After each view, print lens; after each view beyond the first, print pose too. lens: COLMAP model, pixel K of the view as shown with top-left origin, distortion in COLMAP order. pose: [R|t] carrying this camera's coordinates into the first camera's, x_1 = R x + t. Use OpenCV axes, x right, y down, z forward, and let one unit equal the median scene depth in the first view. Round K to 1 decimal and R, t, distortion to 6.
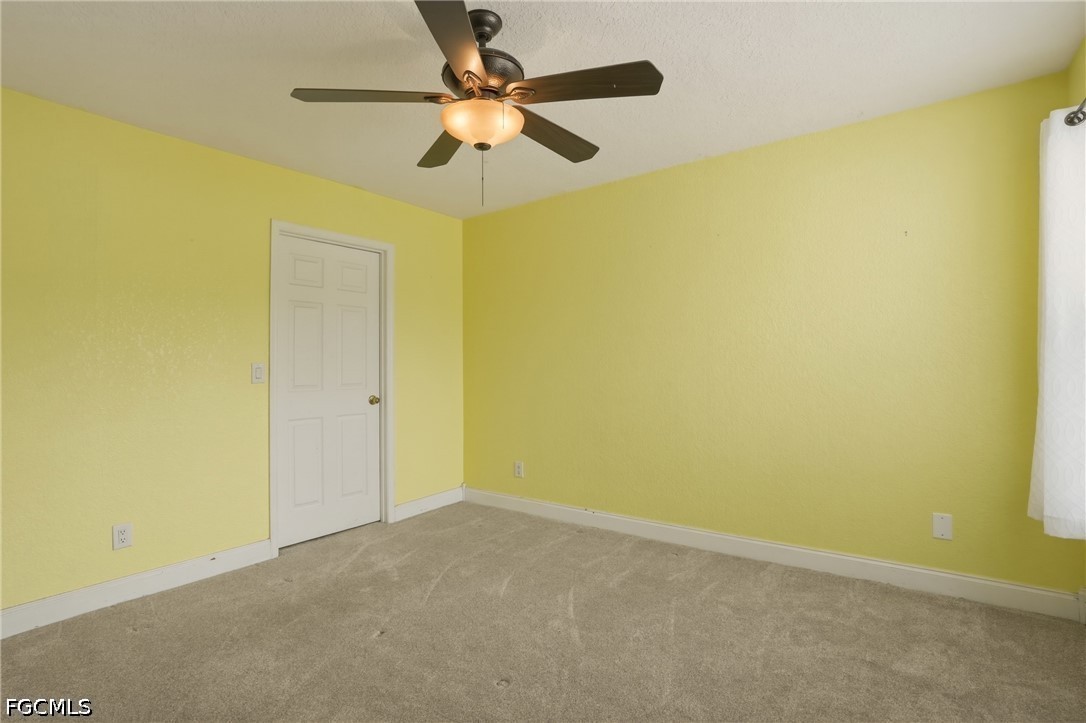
lens RADIAL K [[504.7, 0, 547.5], [0, 504.7, 359.3], [0, 0, 1]] dist [-0.069669, 0.024337]
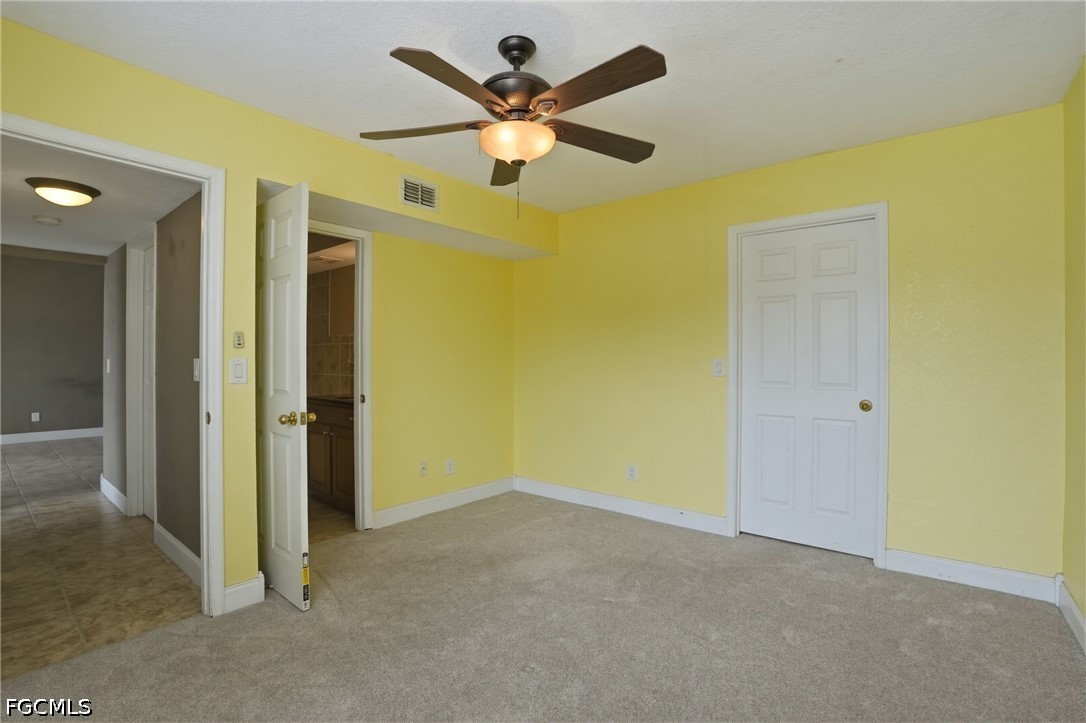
lens RADIAL K [[504.7, 0, 547.5], [0, 504.7, 359.3], [0, 0, 1]] dist [-0.069669, 0.024337]
pose [[-0.031609, 0.007630, -0.999471, 0.514914], [0.000364, 0.999971, 0.007623, 0.001511], [0.999500, -0.000122, -0.031611, 0.581509]]
